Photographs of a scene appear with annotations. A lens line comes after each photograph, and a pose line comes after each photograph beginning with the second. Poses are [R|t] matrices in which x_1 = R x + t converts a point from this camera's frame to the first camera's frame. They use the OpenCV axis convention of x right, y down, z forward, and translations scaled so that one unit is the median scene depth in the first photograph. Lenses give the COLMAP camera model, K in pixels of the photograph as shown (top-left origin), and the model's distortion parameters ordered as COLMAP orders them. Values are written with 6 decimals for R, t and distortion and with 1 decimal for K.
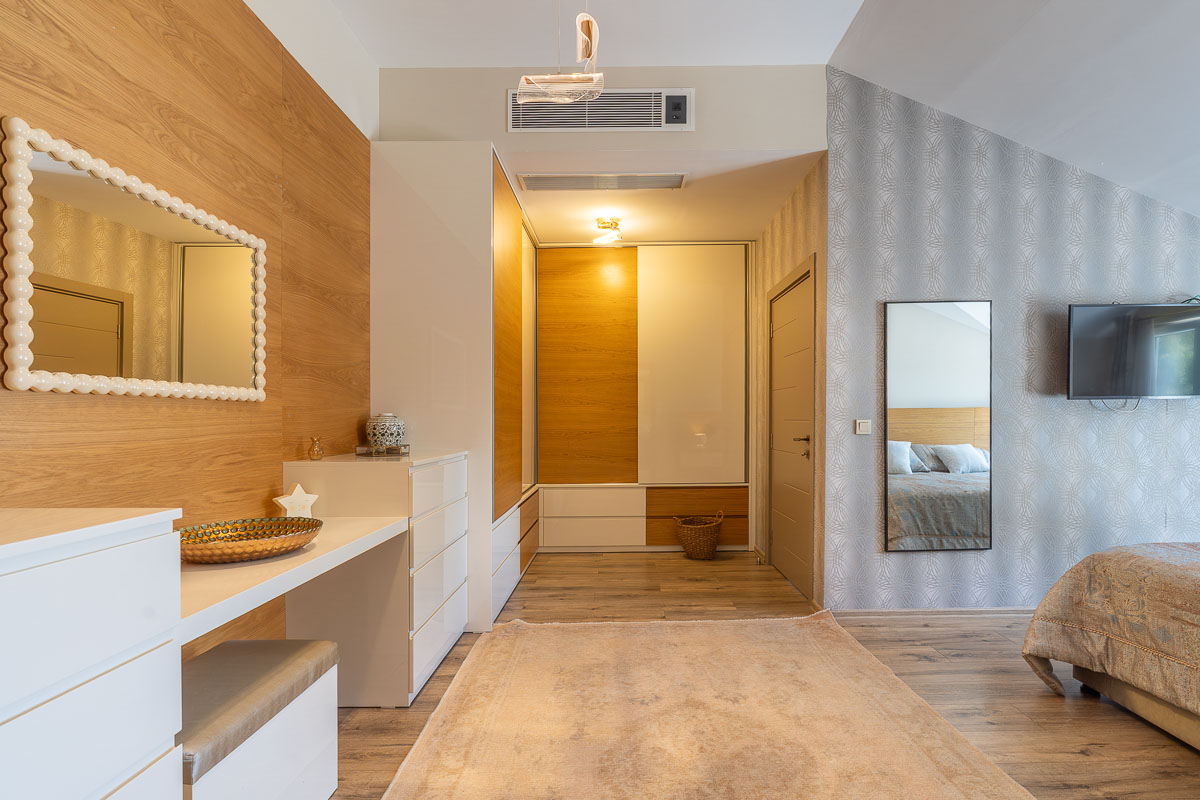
lens RADIAL K [[576.4, 0, 610.9], [0, 576.4, 422.4], [0, 0, 1]] dist [-0.009562, 0.002096]
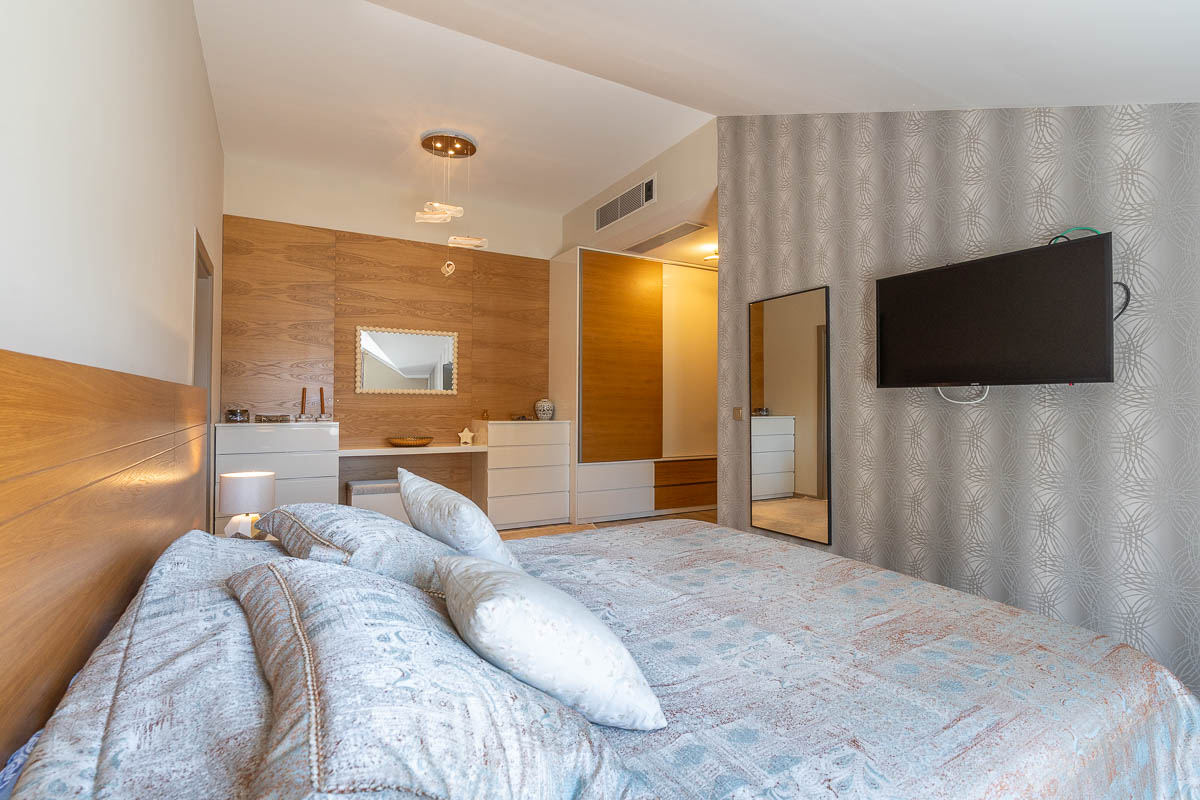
lens RADIAL K [[576.4, 0, 608.2], [0, 576.4, 394.9], [0, 0, 1]] dist [-0.009562, 0.002096]
pose [[0.500471, -0.004256, -0.865743, 1.312159], [-0.021632, 0.999614, -0.017419, -0.004805], [0.865483, 0.027446, 0.500186, 0.202621]]
